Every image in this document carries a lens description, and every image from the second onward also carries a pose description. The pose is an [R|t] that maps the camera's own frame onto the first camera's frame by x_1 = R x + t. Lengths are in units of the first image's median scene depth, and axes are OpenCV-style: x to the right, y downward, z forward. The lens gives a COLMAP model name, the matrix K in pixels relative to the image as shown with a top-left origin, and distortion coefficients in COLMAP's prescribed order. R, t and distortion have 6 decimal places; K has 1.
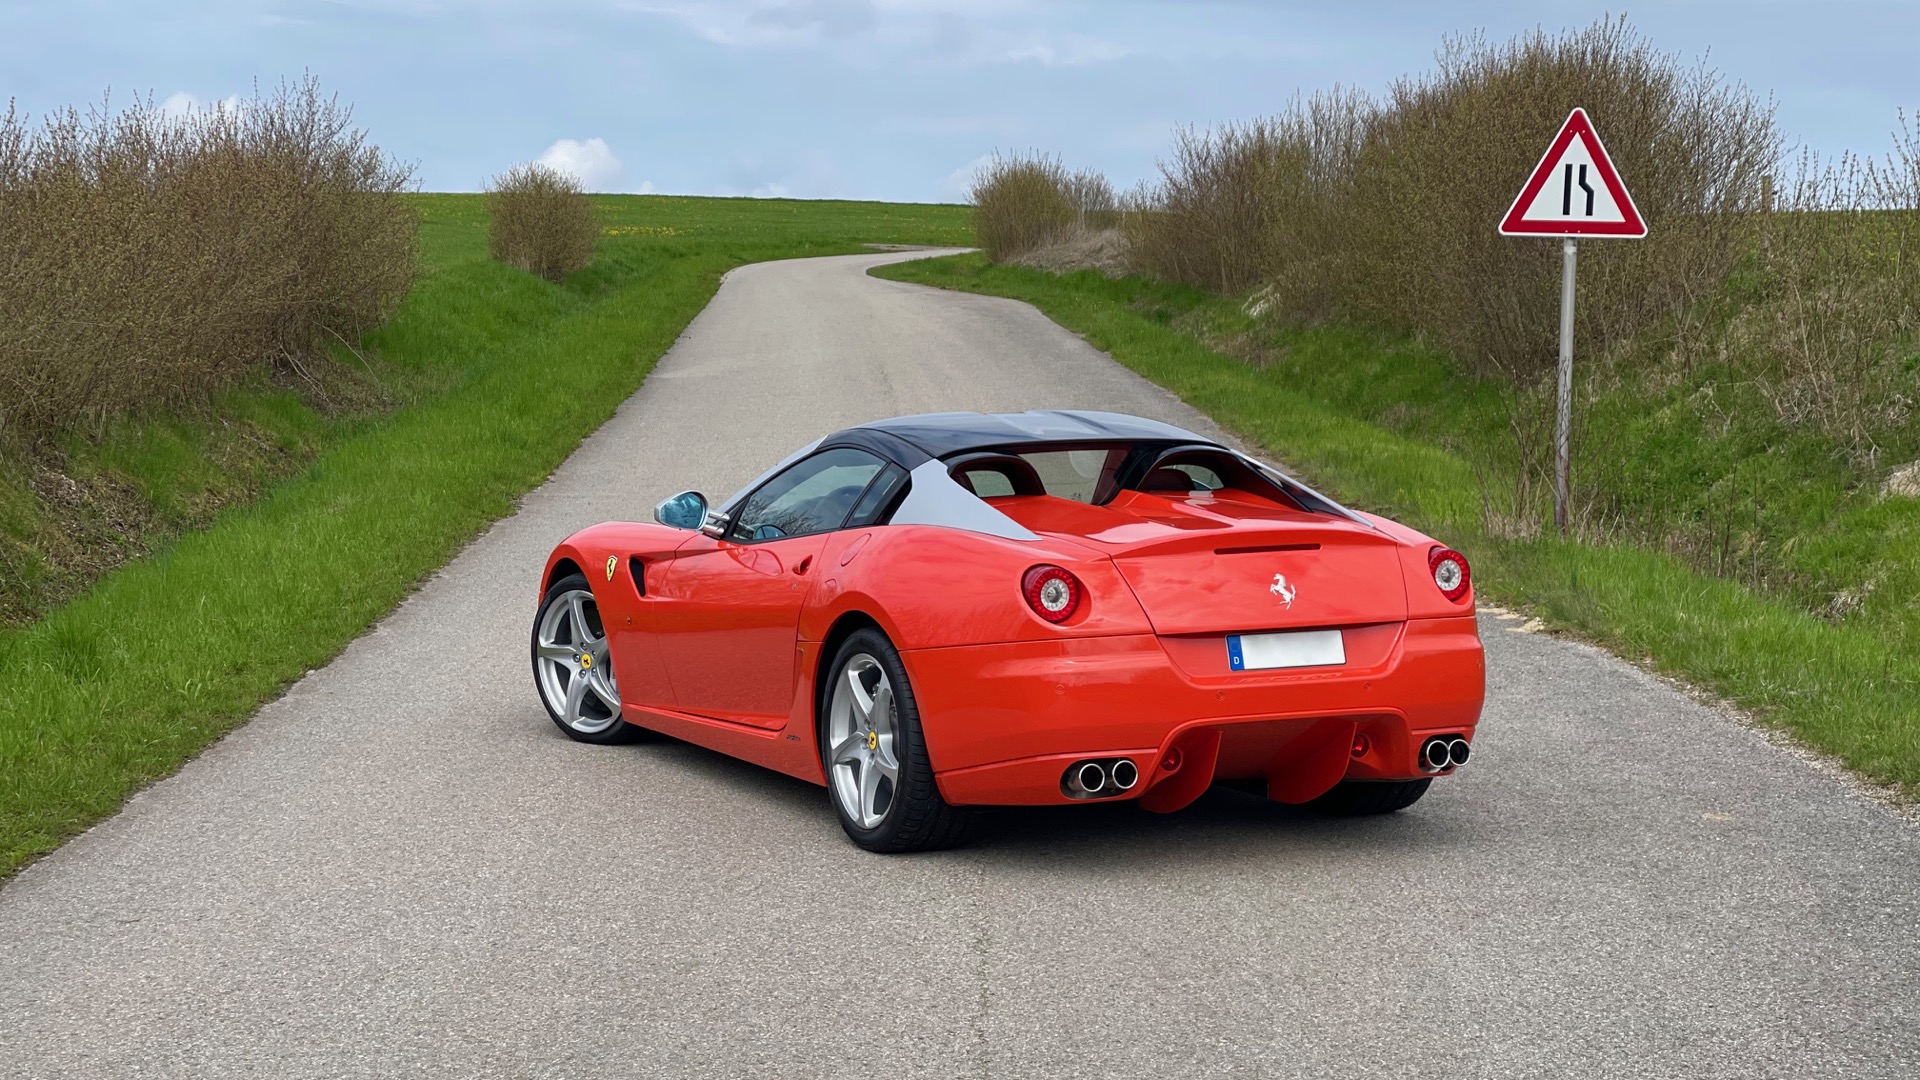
lens RADIAL K [[3453.7, 0, 958.0], [0, 3453.7, 436.5], [0, 0, 1]] dist [0.198754, 0.290142]
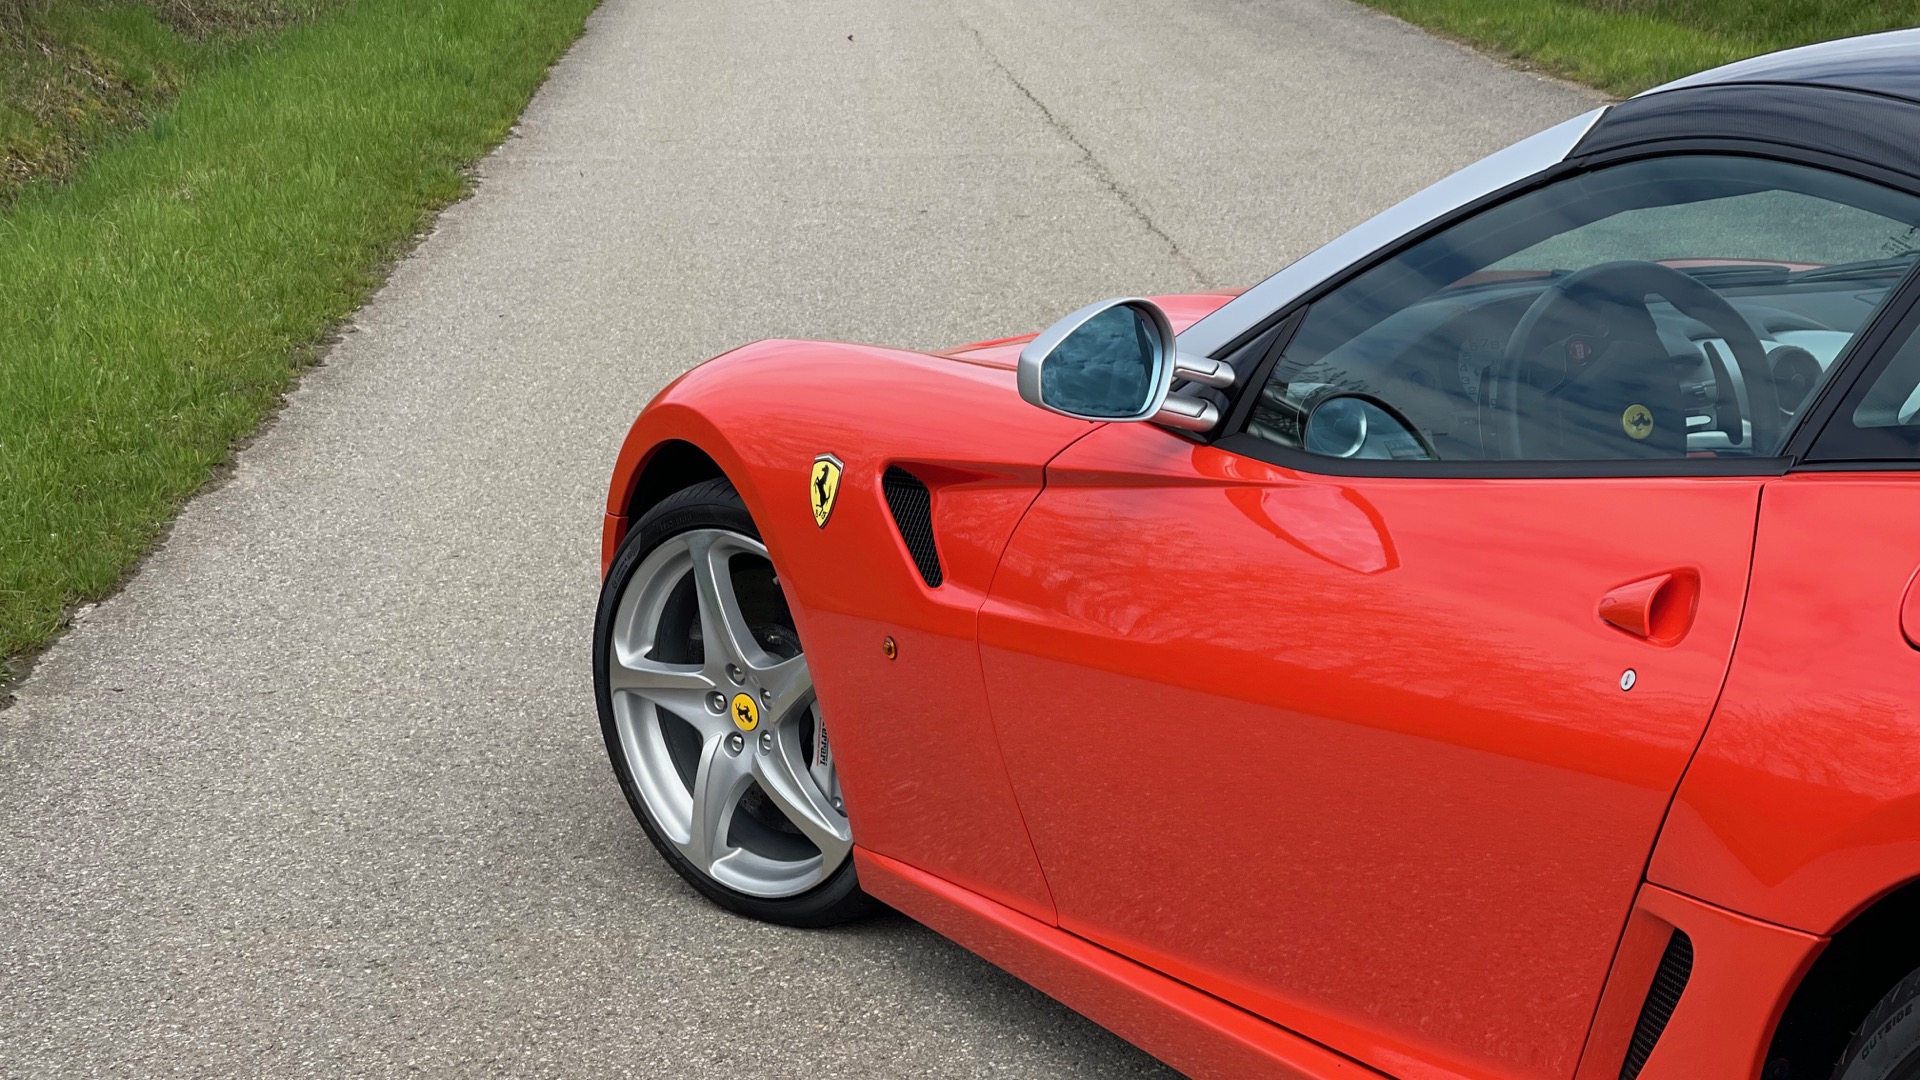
lens RADIAL K [[3464.1, 0, 953.0], [0, 3464.1, 643.2], [0, 0, 1]] dist [0.179722, 0.011180]
pose [[0.999644, -0.021908, 0.015245, -0.088289], [0.019006, 0.985312, 0.169700, -0.006449], [-0.018739, -0.169350, 0.985378, 0.614326]]
